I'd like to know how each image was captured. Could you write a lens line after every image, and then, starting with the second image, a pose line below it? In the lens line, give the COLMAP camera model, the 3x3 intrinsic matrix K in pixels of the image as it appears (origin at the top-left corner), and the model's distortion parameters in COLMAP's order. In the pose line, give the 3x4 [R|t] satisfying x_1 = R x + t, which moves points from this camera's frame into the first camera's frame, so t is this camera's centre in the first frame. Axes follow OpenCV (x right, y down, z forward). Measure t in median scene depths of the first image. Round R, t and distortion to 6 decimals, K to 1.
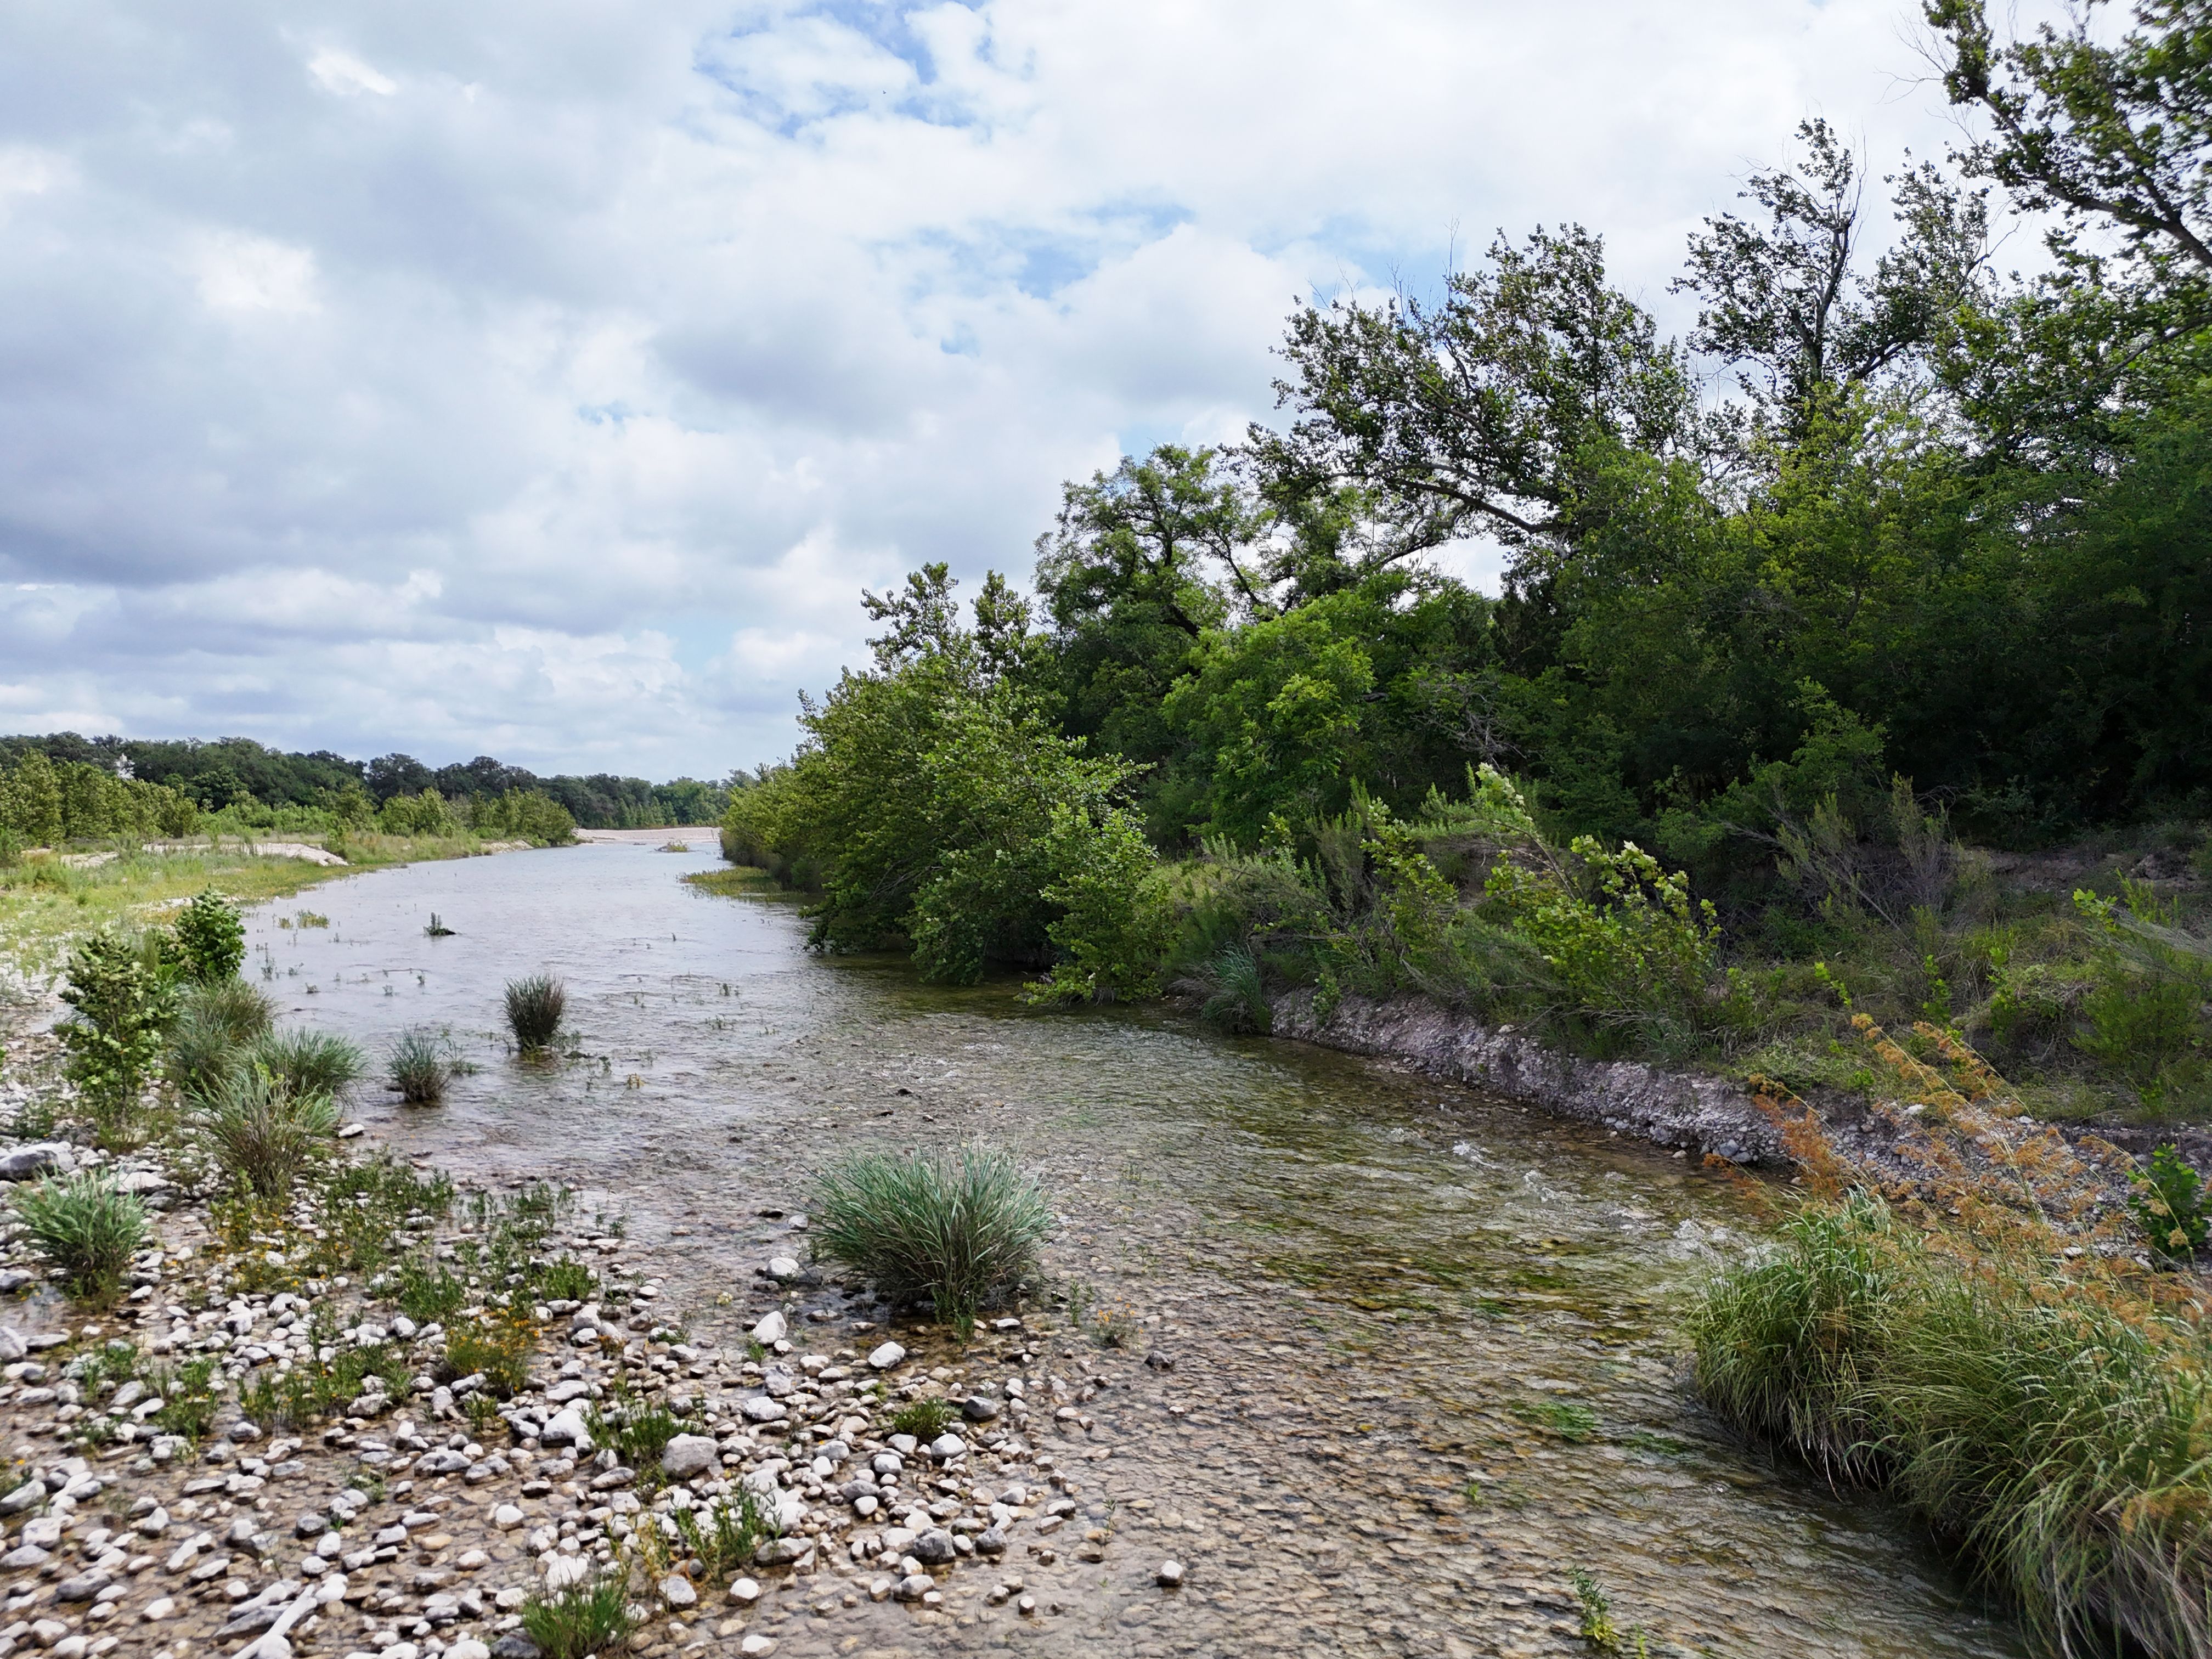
lens RADIAL K [[1640.7, 0, 1107.7], [0, 1640.7, 821.8], [0, 0, 1]] dist [0.077062, -0.065462]
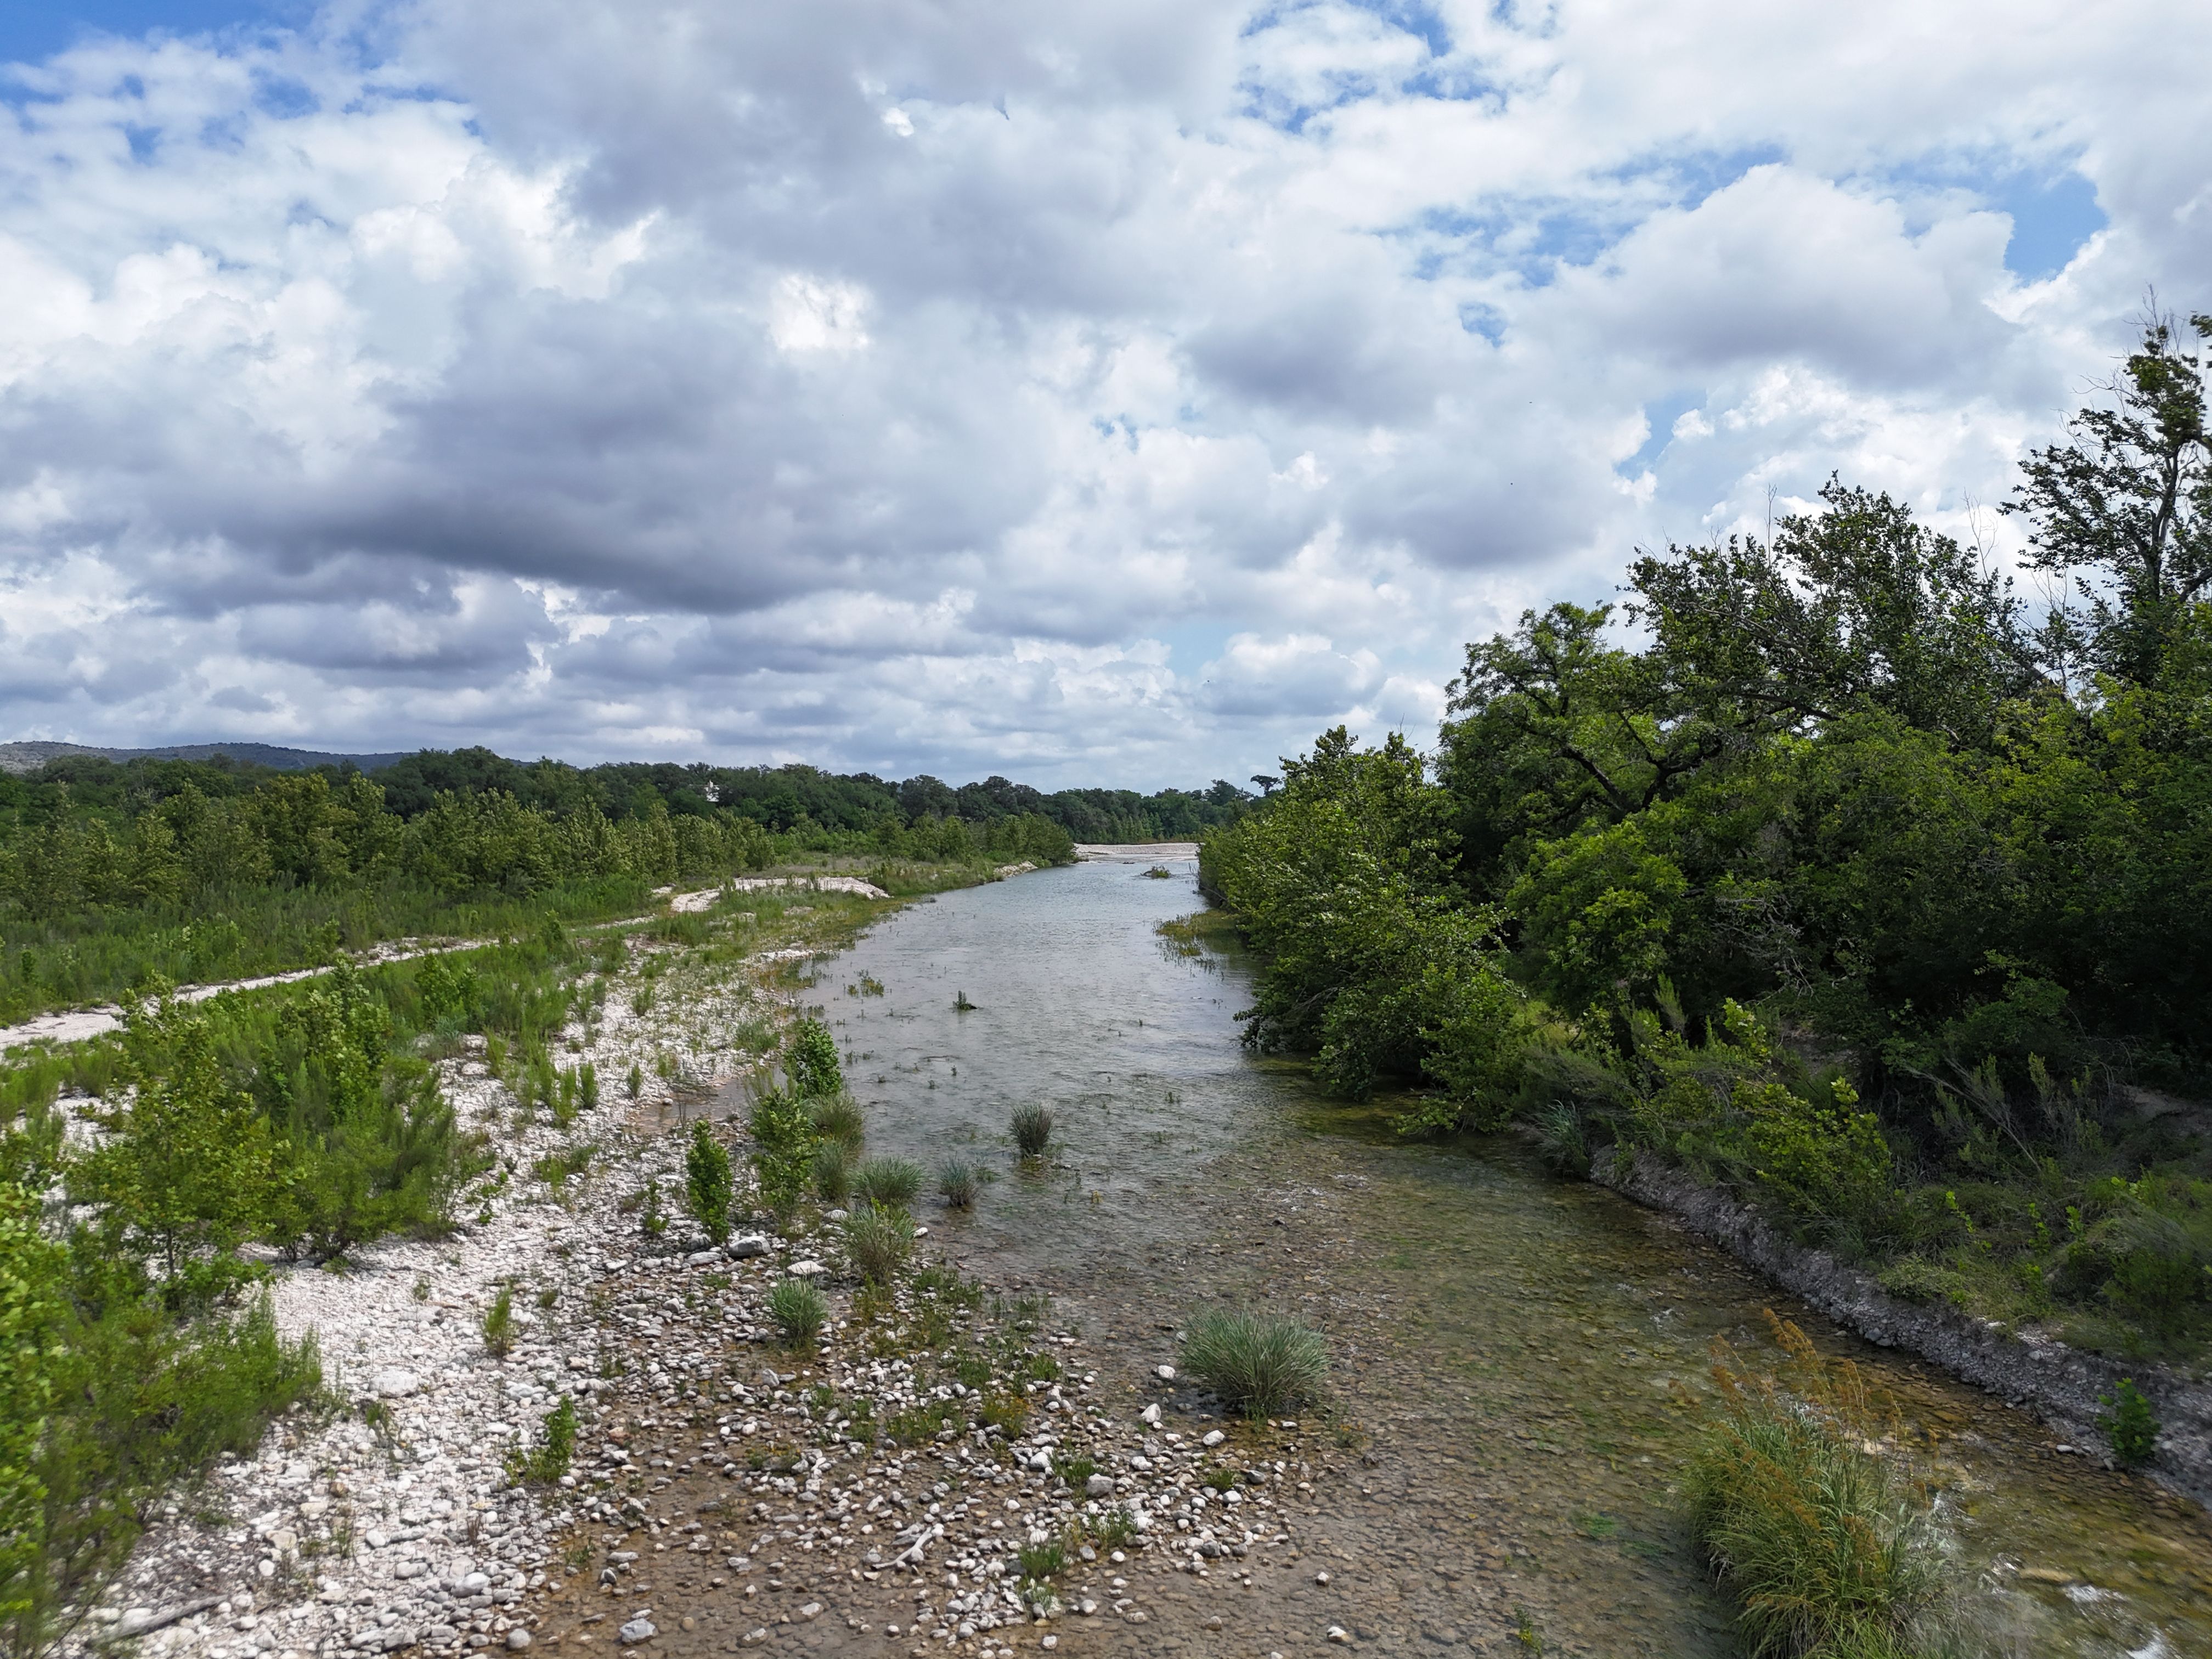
lens RADIAL K [[1640.7, 0, 1107.7], [0, 1640.7, 821.8], [0, 0, 1]] dist [0.077062, -0.065462]
pose [[0.957663, 0.001829, -0.287886, 0.260912], [-0.002295, 0.999997, -0.001281, -0.325935], [0.287882, 0.001887, 0.957664, -0.711268]]
